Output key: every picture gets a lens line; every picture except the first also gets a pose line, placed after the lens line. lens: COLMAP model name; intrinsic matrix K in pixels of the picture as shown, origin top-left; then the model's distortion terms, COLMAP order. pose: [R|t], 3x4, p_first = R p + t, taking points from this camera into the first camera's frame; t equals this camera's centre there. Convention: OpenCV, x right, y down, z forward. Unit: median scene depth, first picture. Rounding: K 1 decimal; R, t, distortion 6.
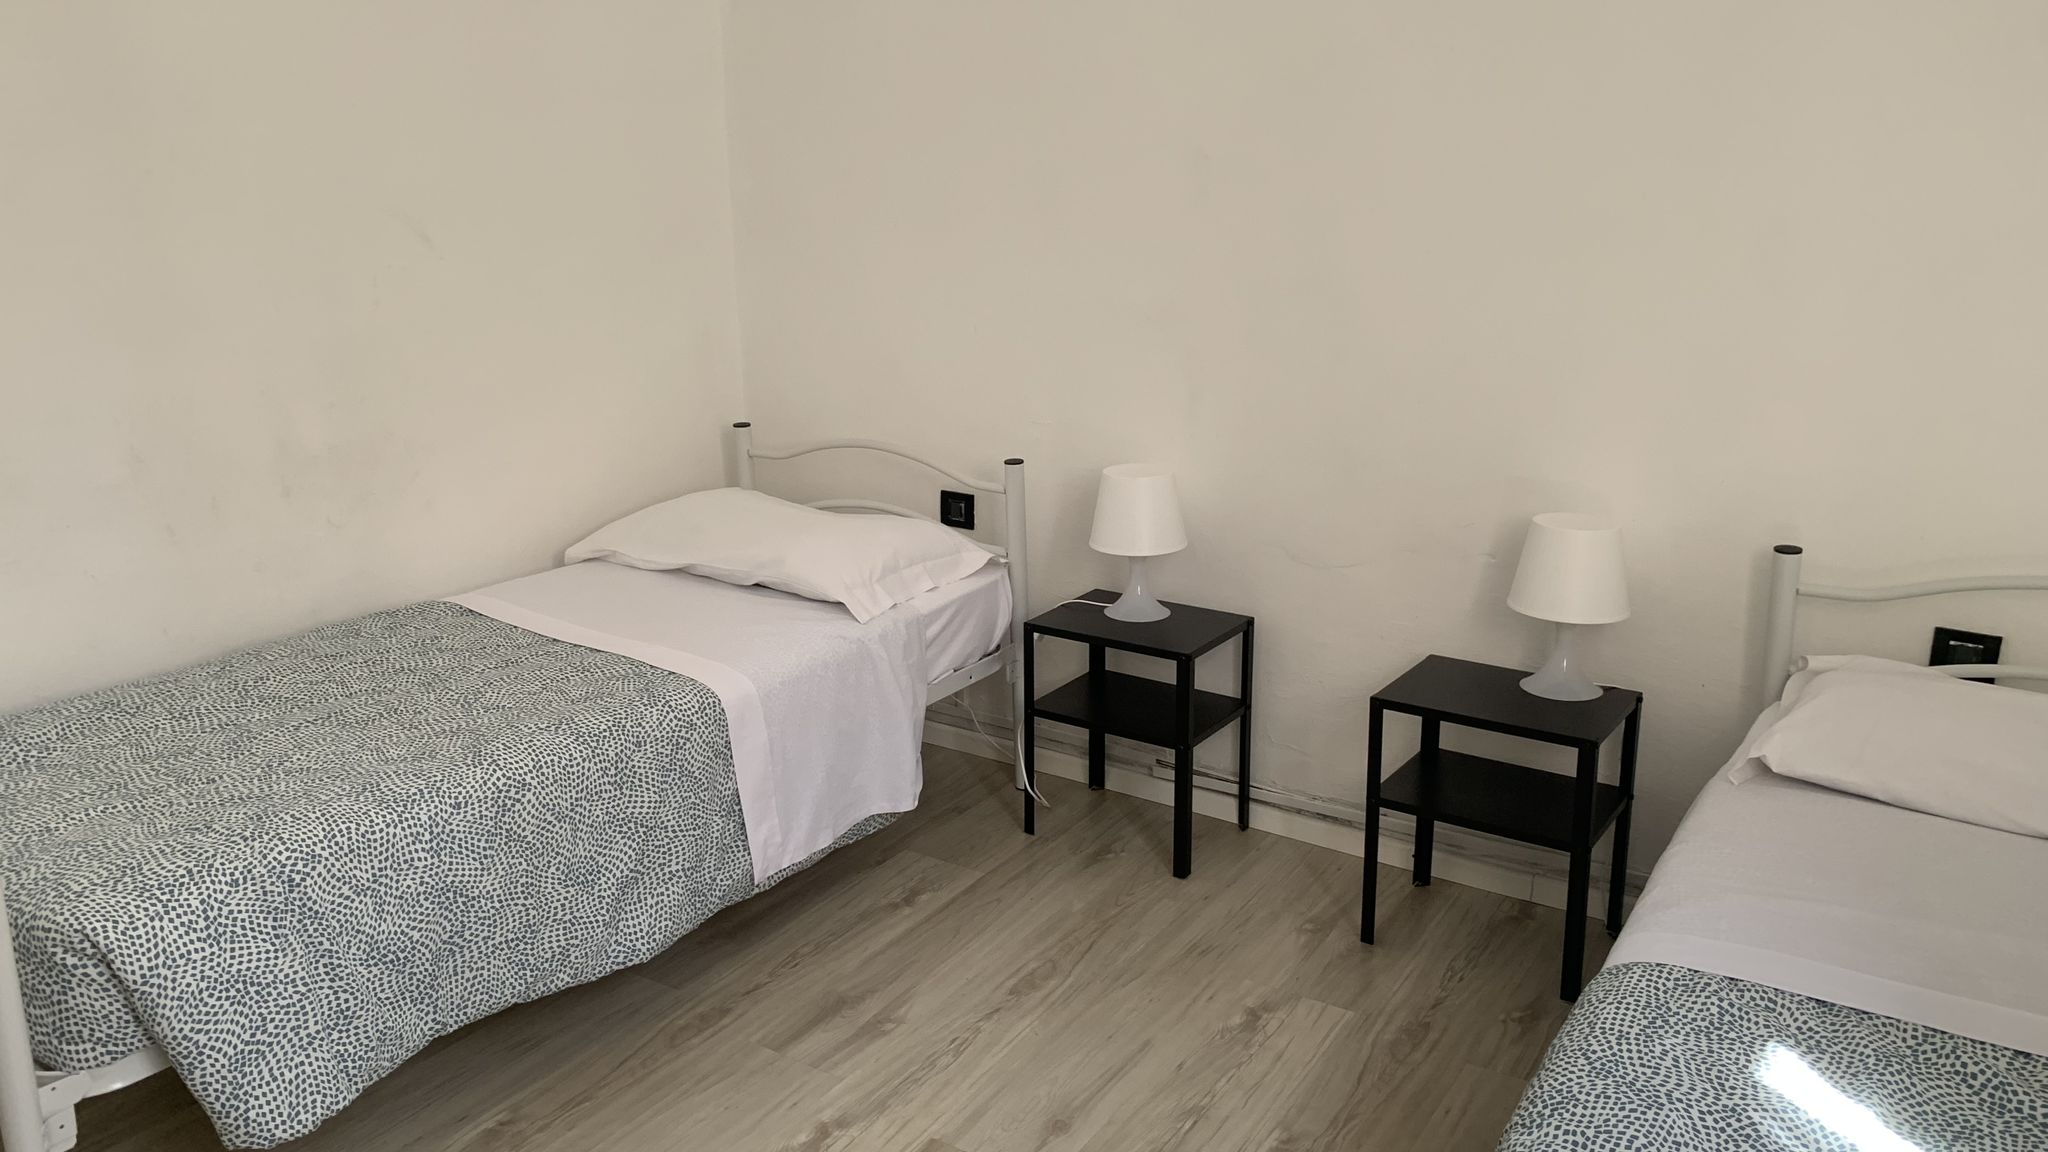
lens RADIAL K [[1564.4, 0, 1016.0], [0, 1564.4, 546.3], [0, 0, 1]] dist [0.055661, -0.083165]
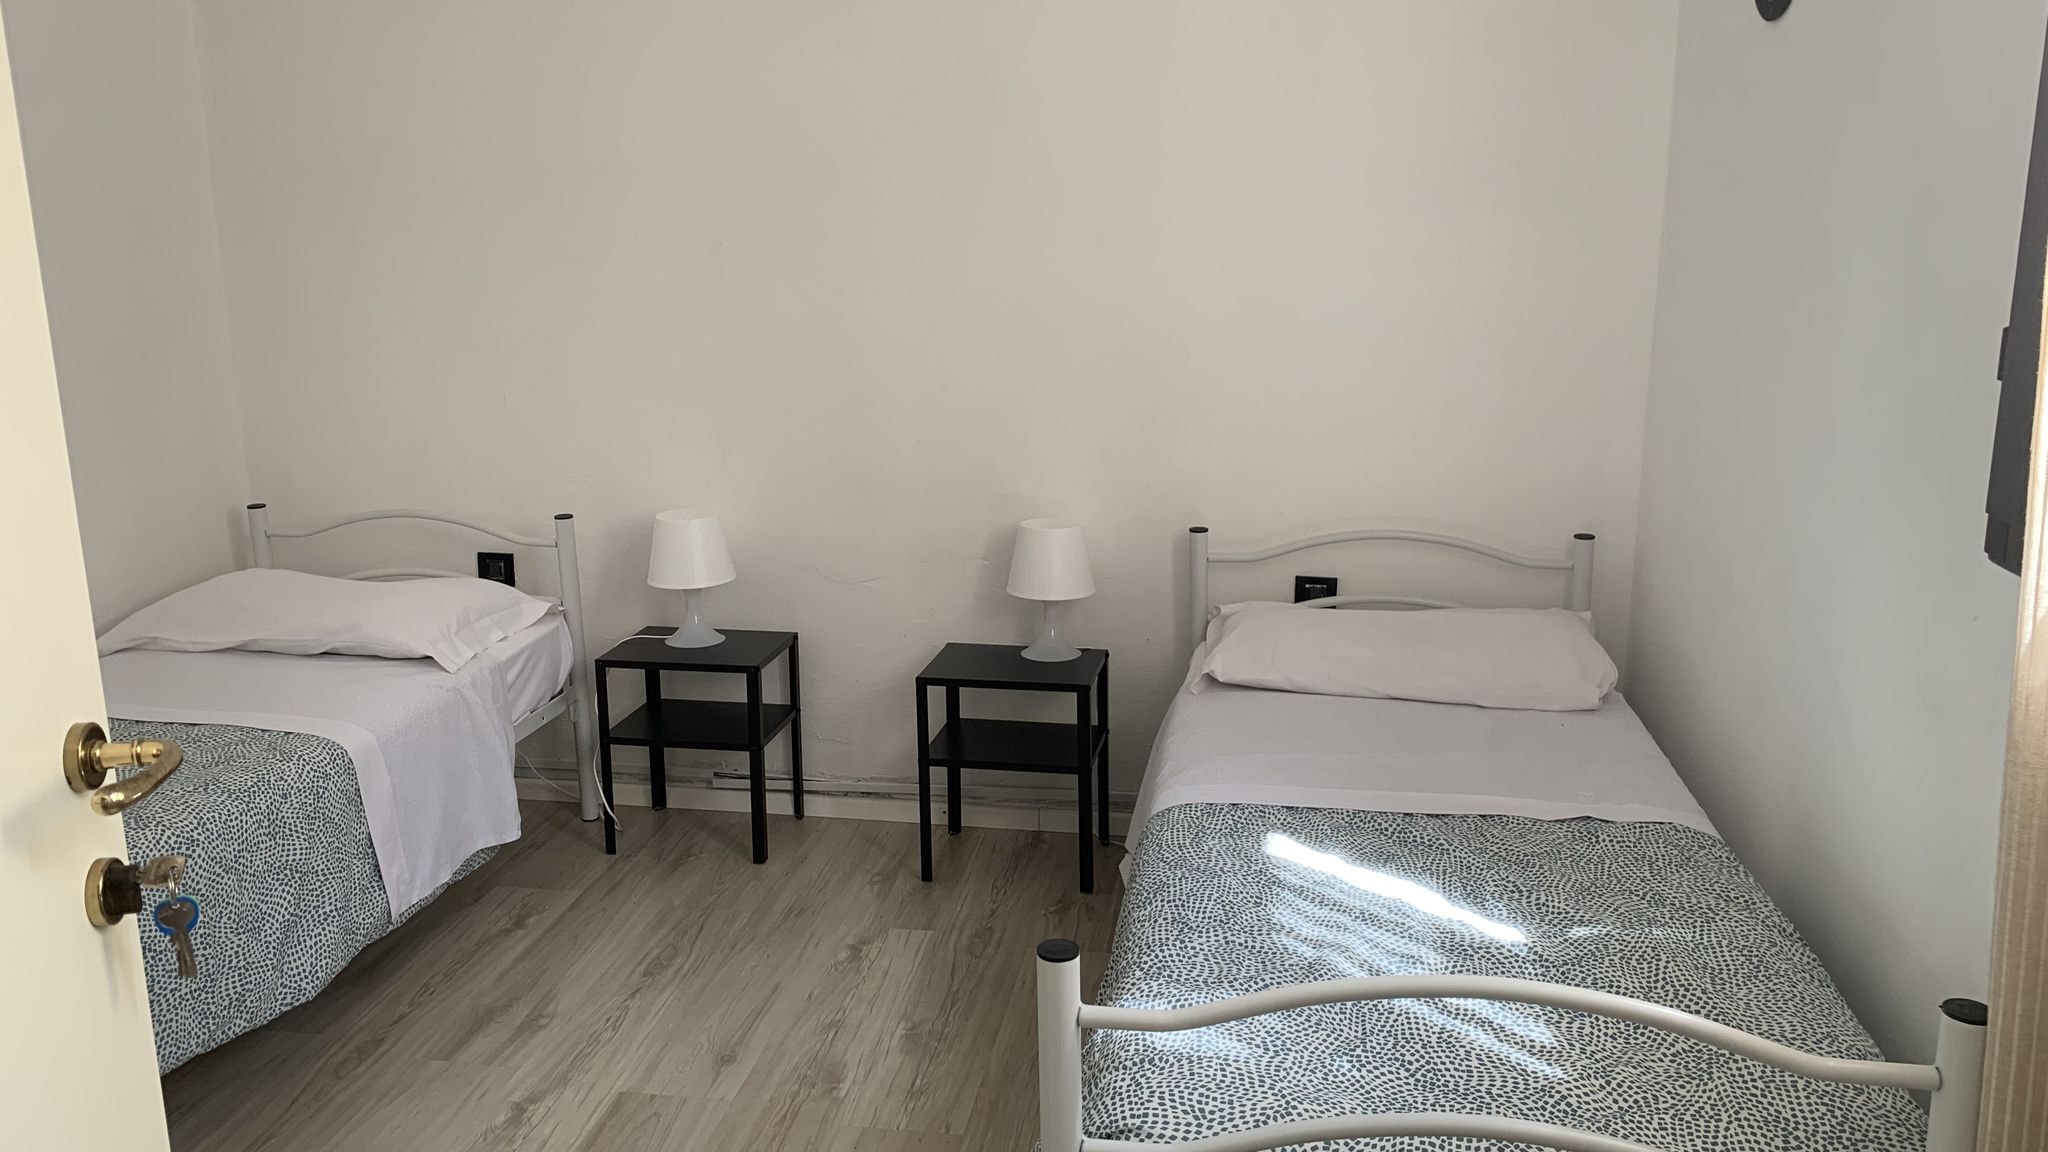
lens RADIAL K [[1564.4, 0, 1044.8], [0, 1564.4, 573.5], [0, 0, 1]] dist [0.055661, -0.083165]
pose [[0.906915, -0.091418, 0.411277, -0.186311], [0.104935, 0.994425, -0.010355, 0.039237], [-0.408037, 0.052548, 0.911452, -0.171636]]
